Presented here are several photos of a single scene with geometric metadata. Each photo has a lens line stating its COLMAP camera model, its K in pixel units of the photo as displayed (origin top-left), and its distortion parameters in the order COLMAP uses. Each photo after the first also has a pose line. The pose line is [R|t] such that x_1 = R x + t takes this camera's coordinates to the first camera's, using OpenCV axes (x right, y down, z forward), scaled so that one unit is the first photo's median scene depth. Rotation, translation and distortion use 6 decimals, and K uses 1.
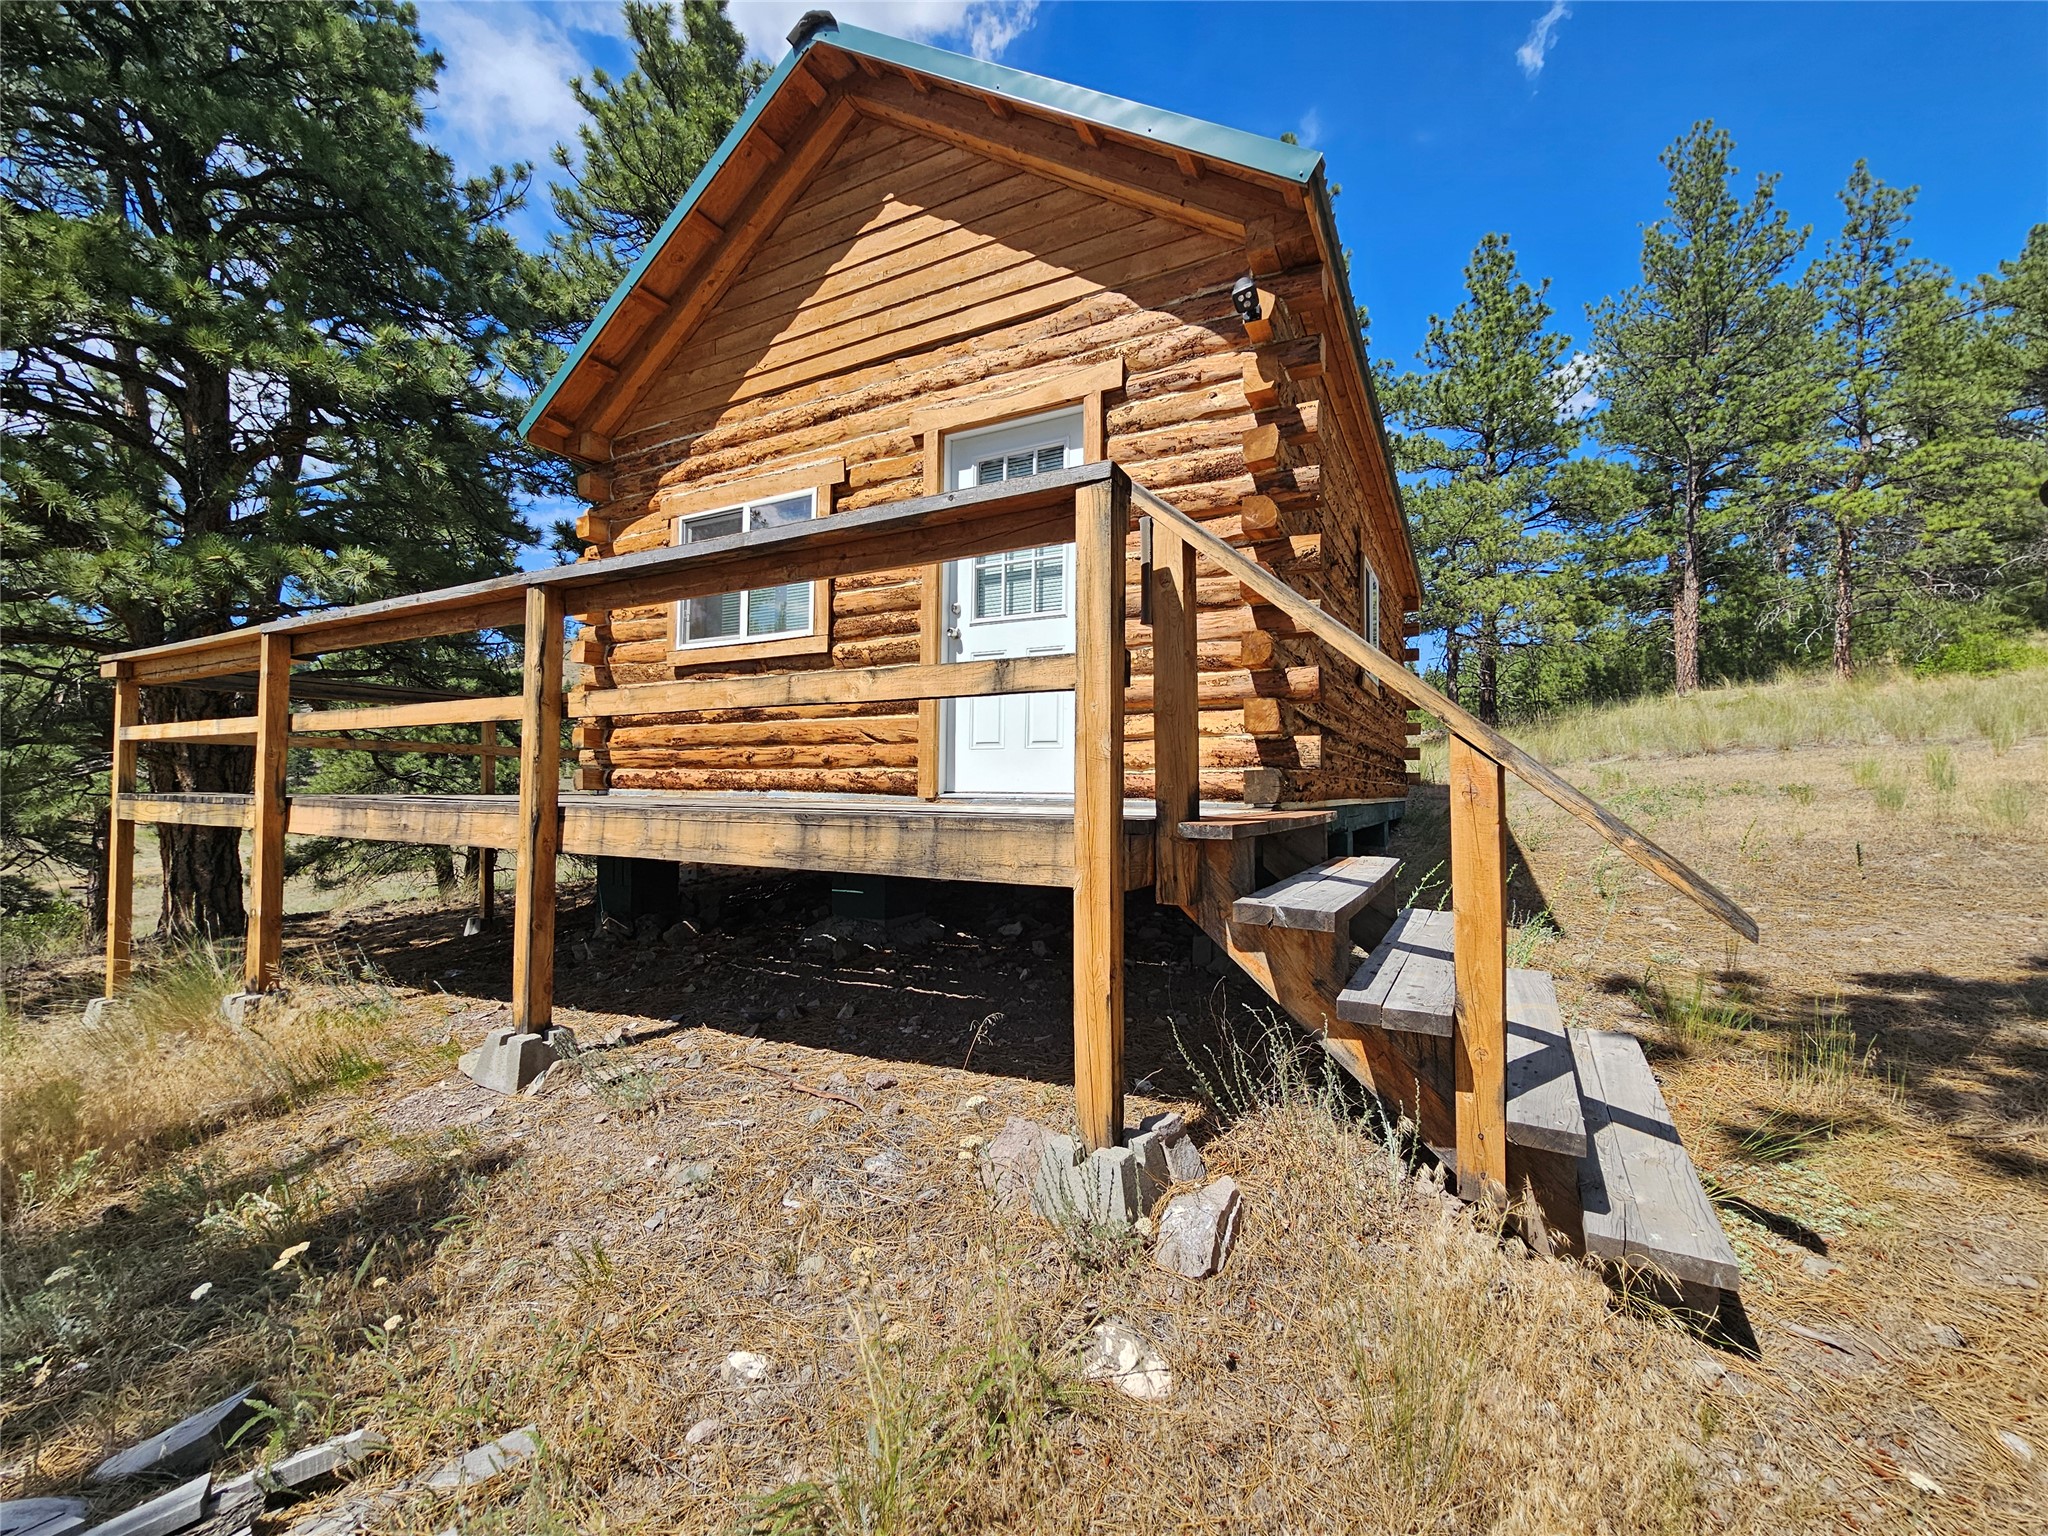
lens RADIAL K [[837.4, 0, 1032.4], [0, 837.4, 769.9], [0, 0, 1]] dist [-0.000146, 0.000747]
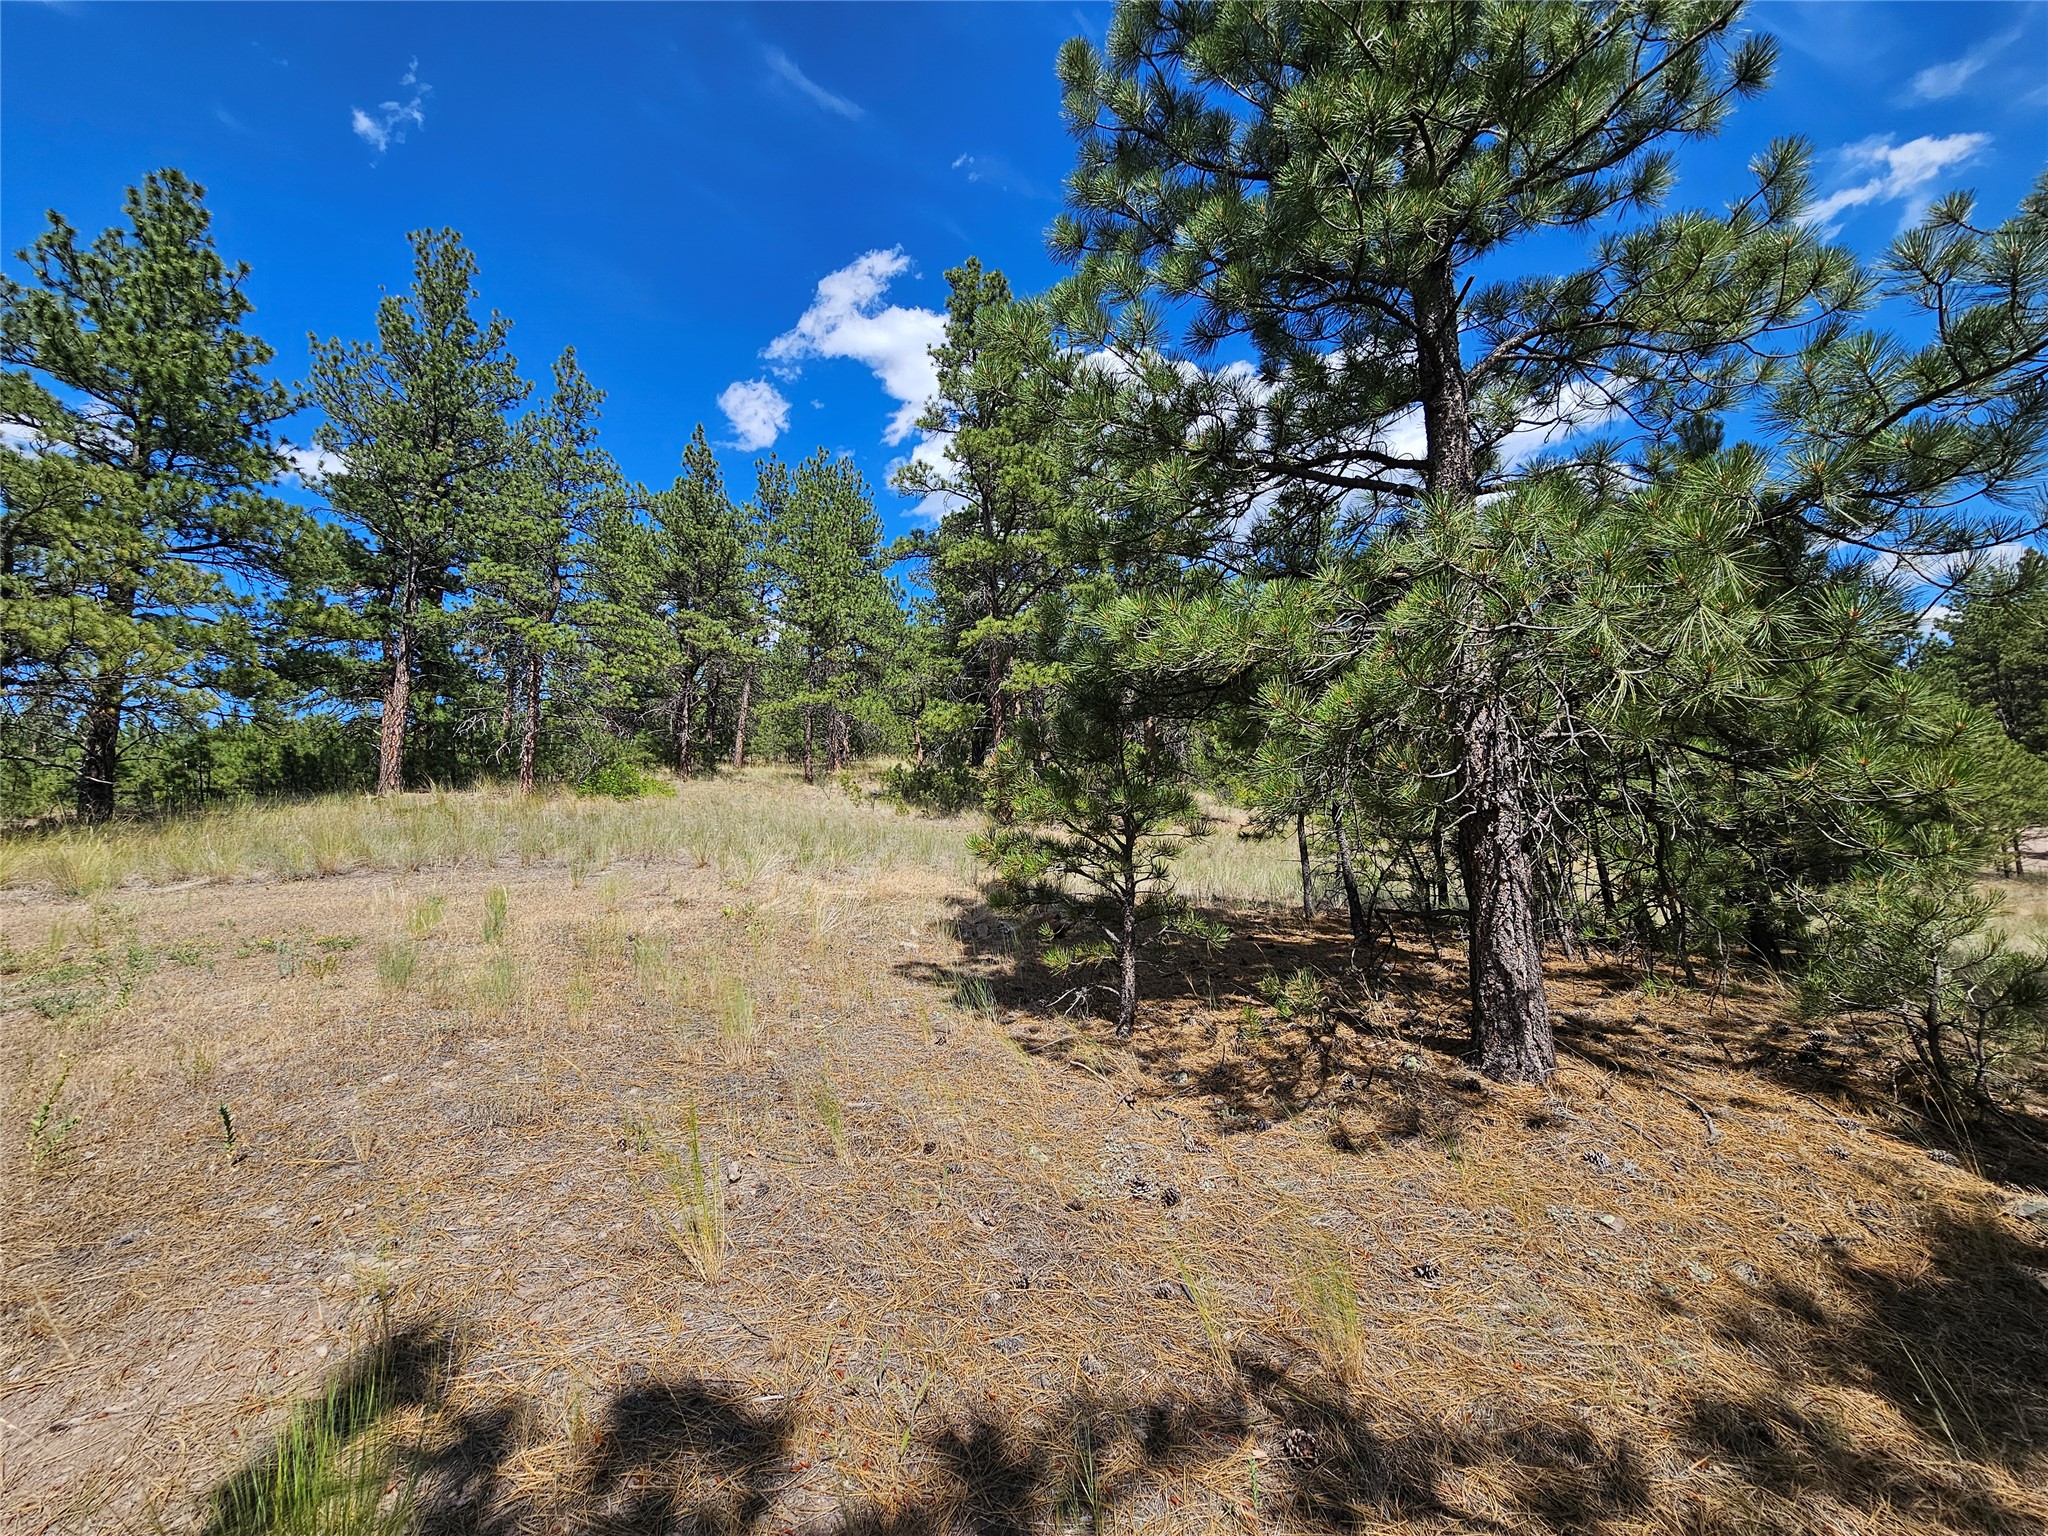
lens RADIAL K [[837.4, 0, 1028.6], [0, 837.4, 765.7], [0, 0, 1]] dist [-0.000146, 0.000747]
pose [[0.301121, 0.108596, 0.947382, 0.127190], [0.002207, 0.993412, -0.114574, -0.016273], [-0.953583, 0.036592, 0.298898, 0.061276]]
